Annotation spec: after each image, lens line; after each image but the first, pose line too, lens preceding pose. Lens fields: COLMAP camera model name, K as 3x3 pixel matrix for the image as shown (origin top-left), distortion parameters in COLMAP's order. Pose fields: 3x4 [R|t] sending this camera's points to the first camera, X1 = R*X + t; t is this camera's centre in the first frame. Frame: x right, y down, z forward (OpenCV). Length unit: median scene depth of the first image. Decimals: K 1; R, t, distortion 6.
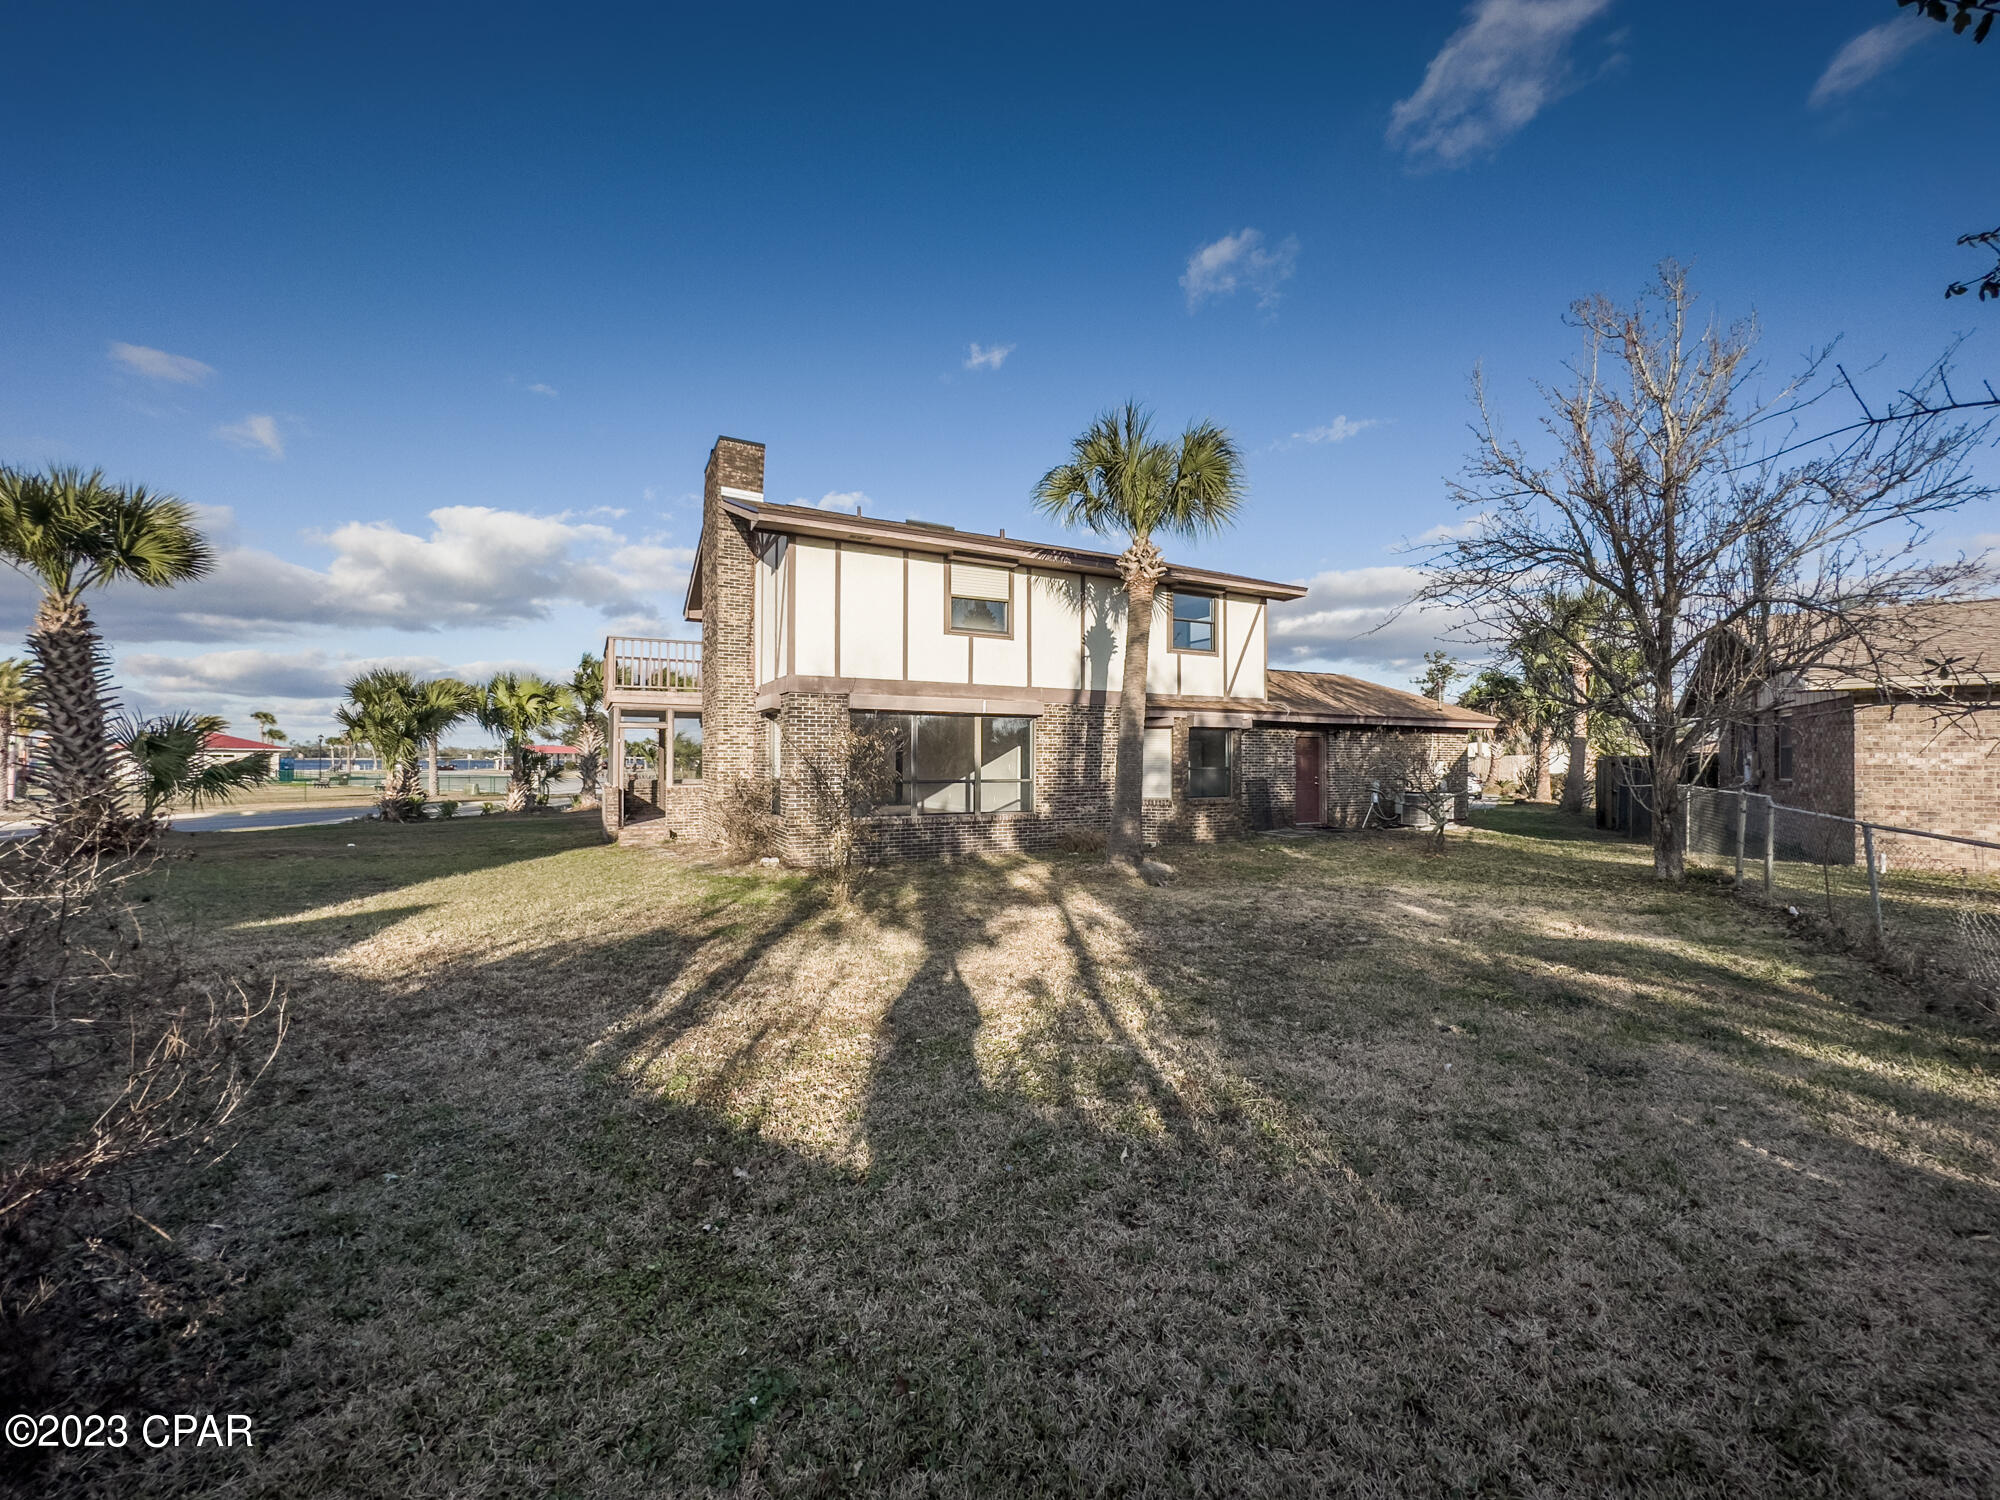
lens RADIAL K [[796.8, 0, 1000.0], [0, 796.8, 750.0], [0, 0, 1]] dist [-0.002680, 0.000538]
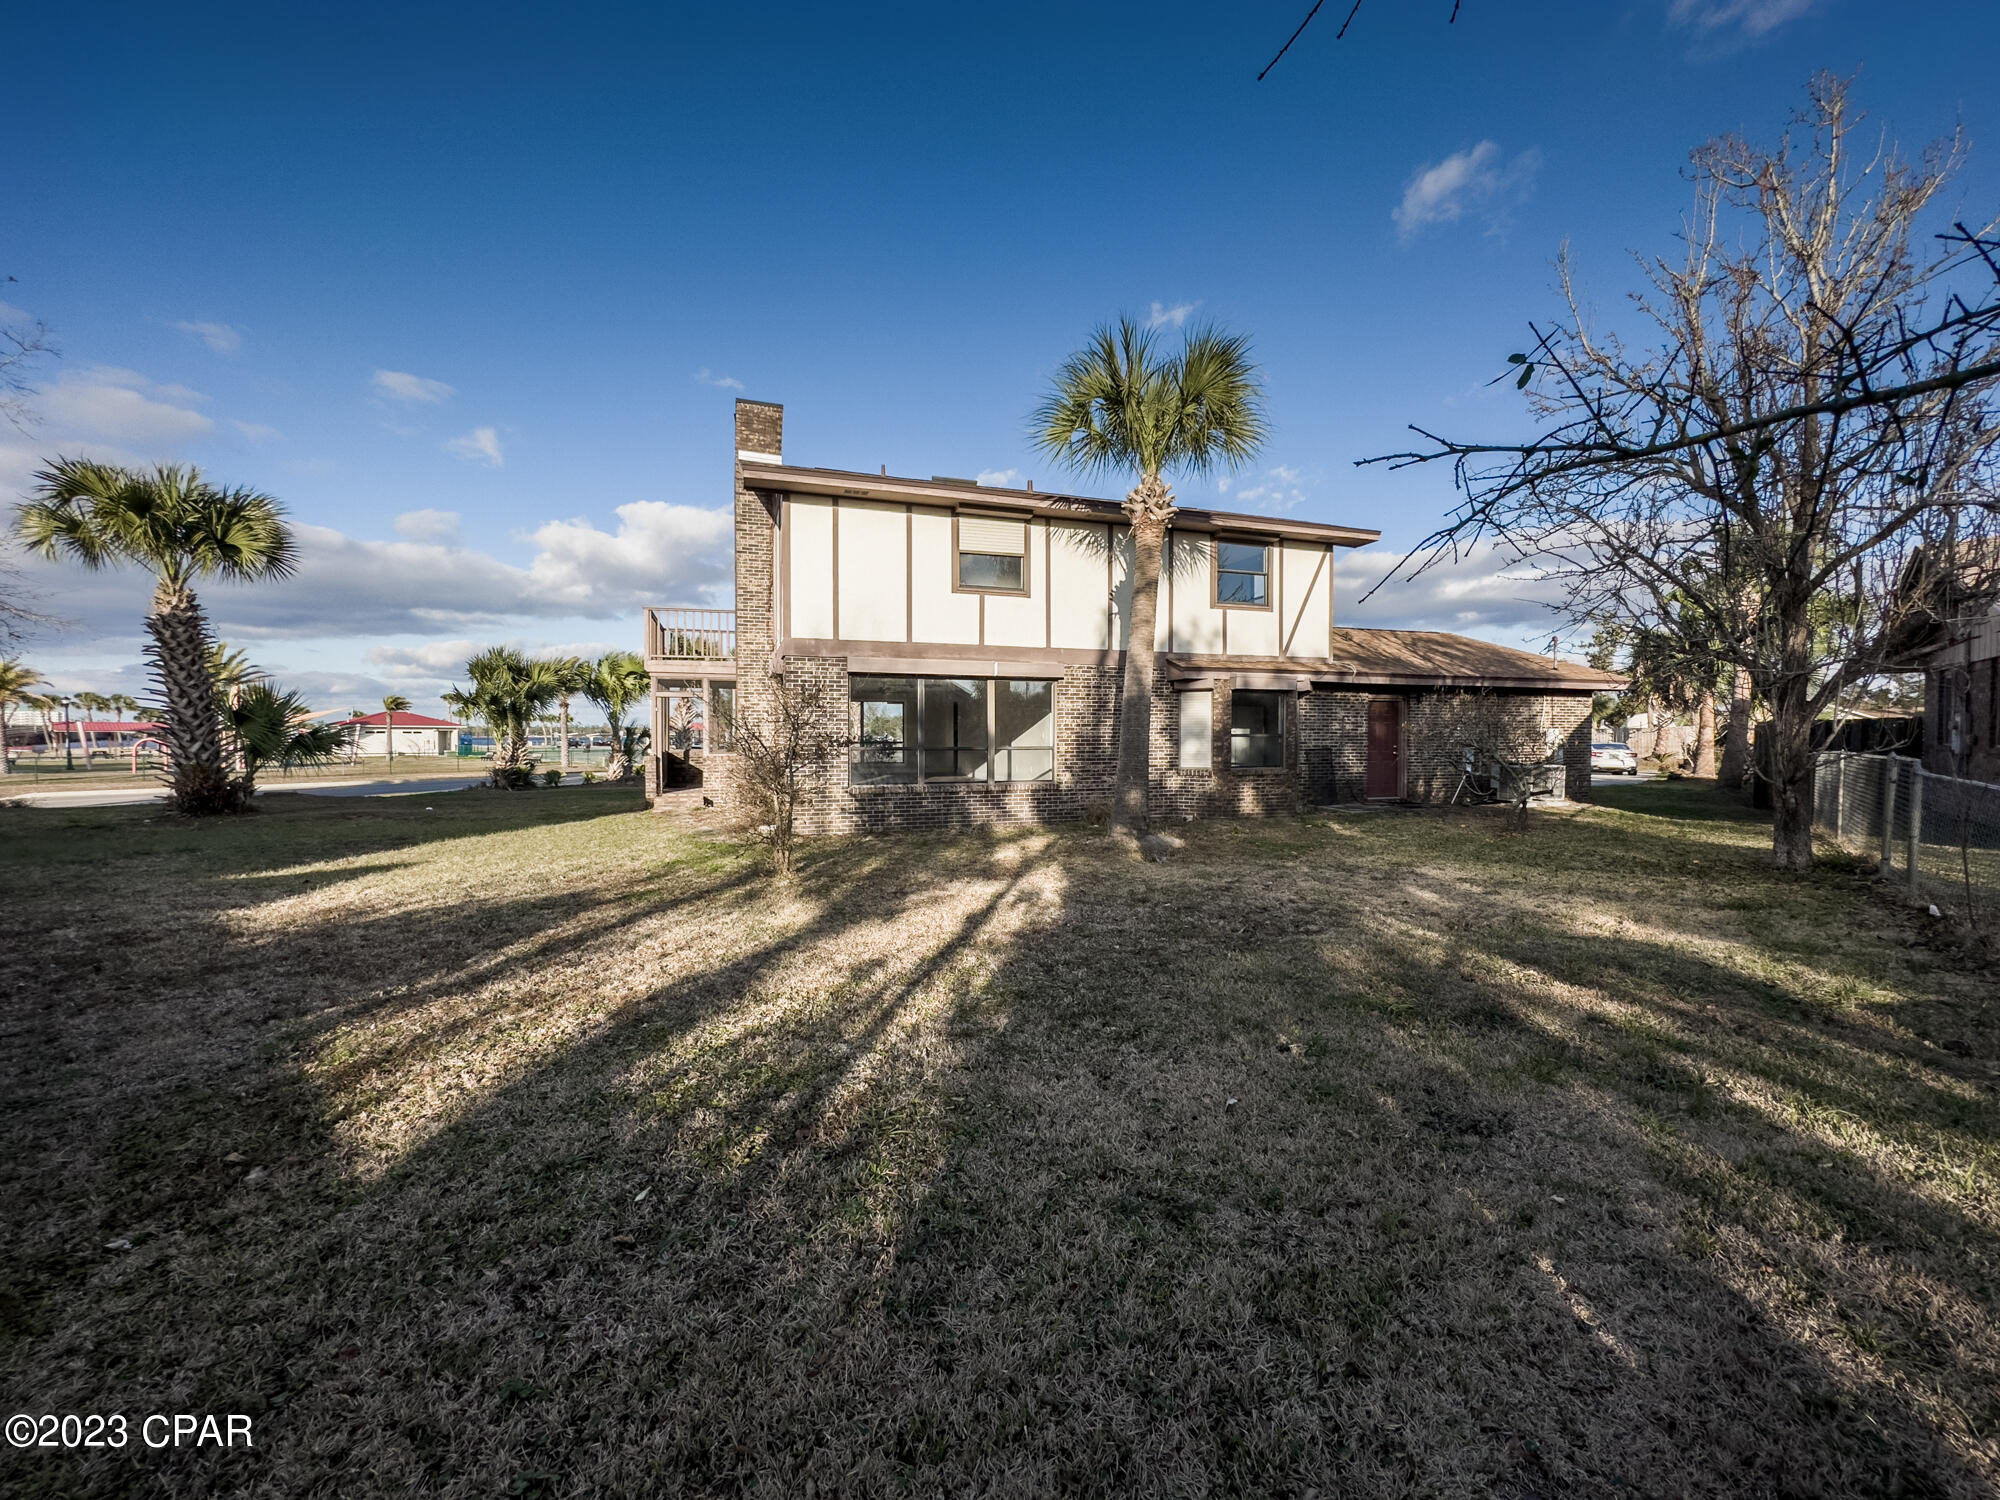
lens RADIAL K [[796.8, 0, 1000.0], [0, 796.8, 750.0], [0, 0, 1]] dist [-0.002680, 0.000538]
pose [[0.987578, 0.000288, -0.157127, 0.138443], [0.004455, 0.999545, 0.029828, 0.013777], [0.157064, -0.030158, 0.987128, 0.071544]]
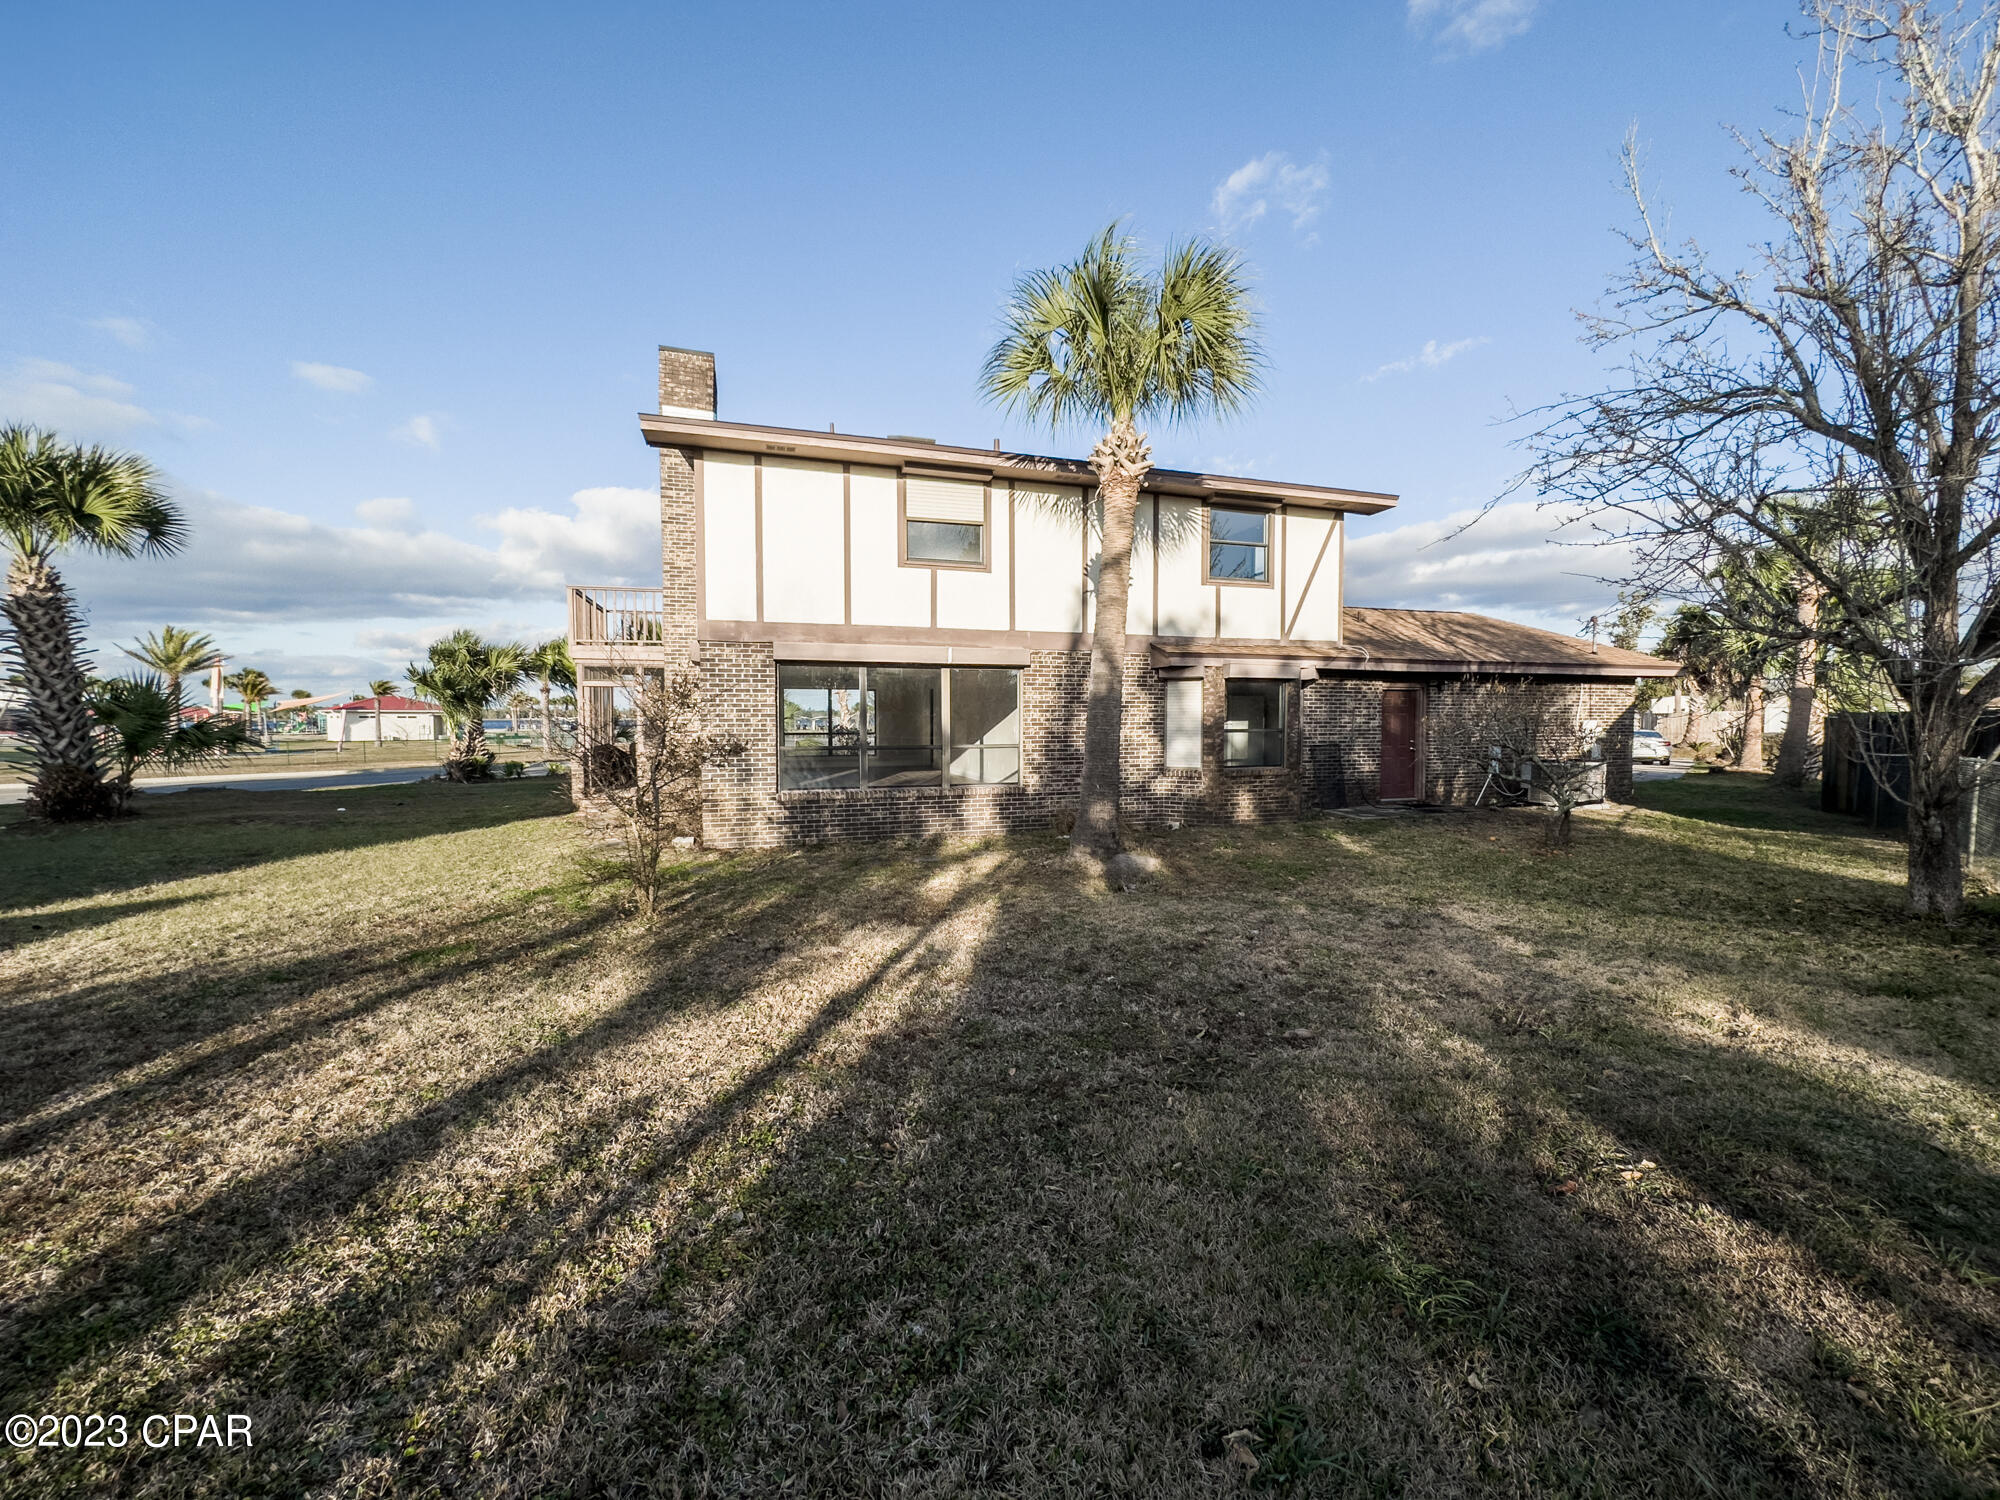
lens RADIAL K [[796.8, 0, 1000.0], [0, 796.8, 750.0], [0, 0, 1]] dist [-0.002680, 0.000538]
pose [[0.985518, 0.003580, -0.169533, 0.176218], [0.005312, 0.998635, 0.051969, -0.000142], [0.169487, -0.052117, 0.984153, 0.211361]]
